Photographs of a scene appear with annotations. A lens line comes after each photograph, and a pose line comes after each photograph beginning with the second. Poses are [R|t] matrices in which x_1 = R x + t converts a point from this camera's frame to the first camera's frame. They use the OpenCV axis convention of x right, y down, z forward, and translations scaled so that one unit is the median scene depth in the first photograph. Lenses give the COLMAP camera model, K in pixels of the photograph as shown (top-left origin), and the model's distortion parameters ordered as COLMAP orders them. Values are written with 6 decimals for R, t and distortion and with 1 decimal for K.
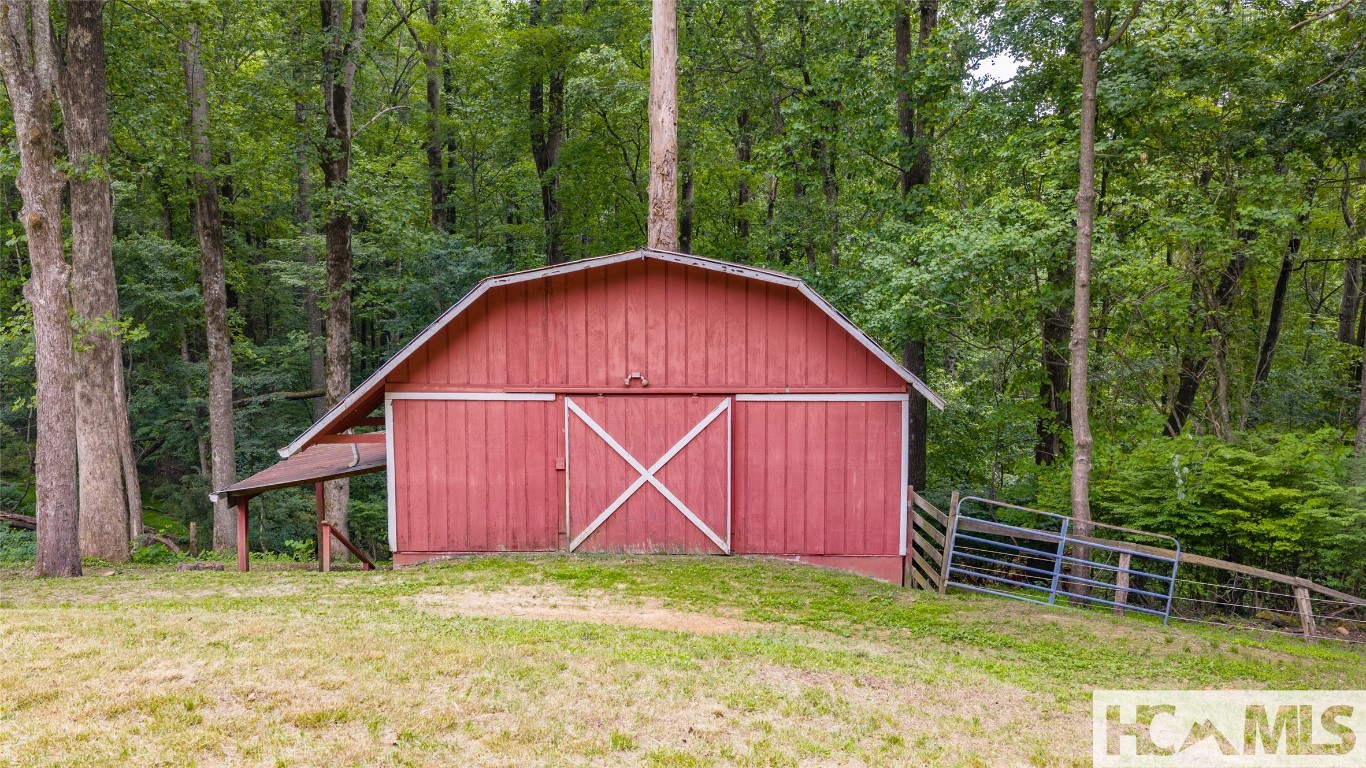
lens RADIAL K [[1123.2, 0, 684.4], [0, 1123.2, 381.8], [0, 0, 1]] dist [0.030972, -0.052918]
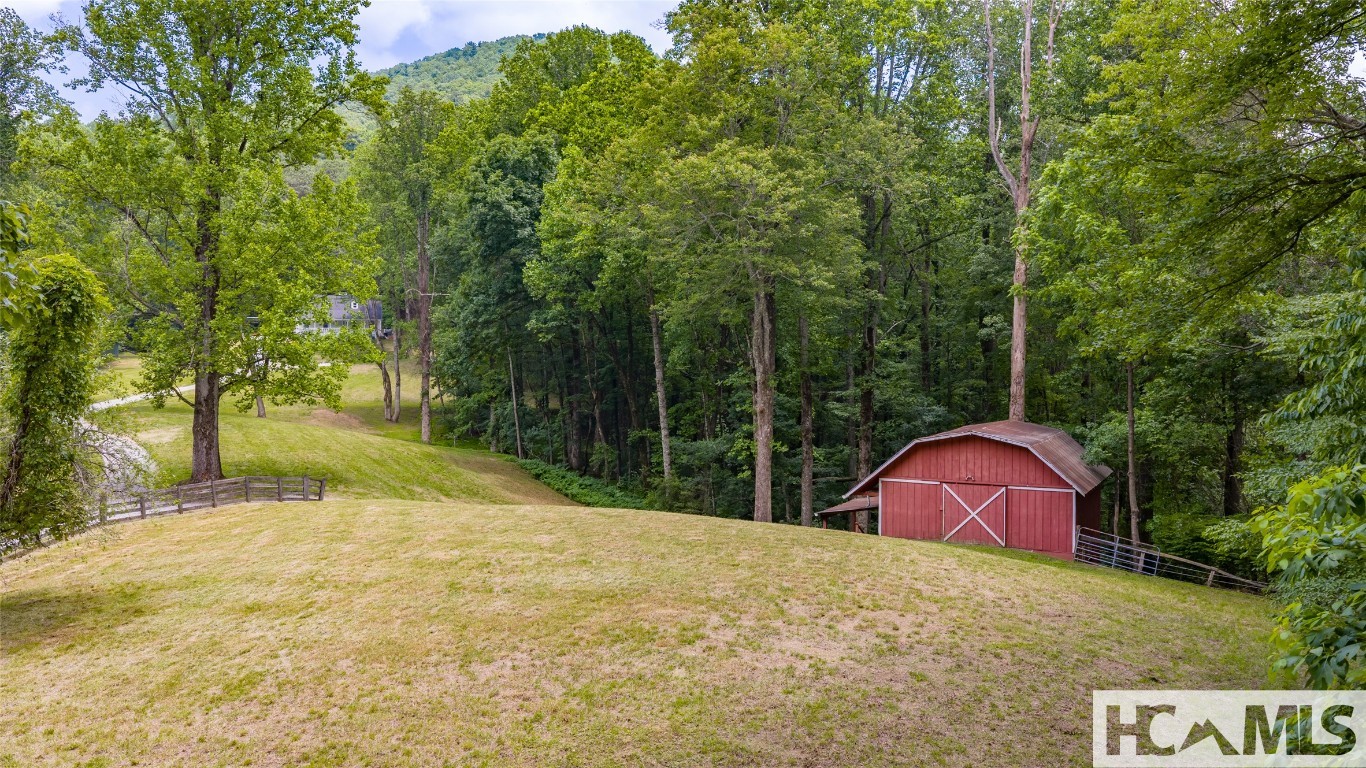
lens RADIAL K [[1123.2, 0, 684.4], [0, 1123.2, 381.8], [0, 0, 1]] dist [0.030972, -0.052918]
pose [[0.895701, 0.016080, -0.444365, 0.514556], [-0.053423, 0.995999, -0.071642, -0.002425], [0.441435, 0.087910, 0.892976, -1.652495]]
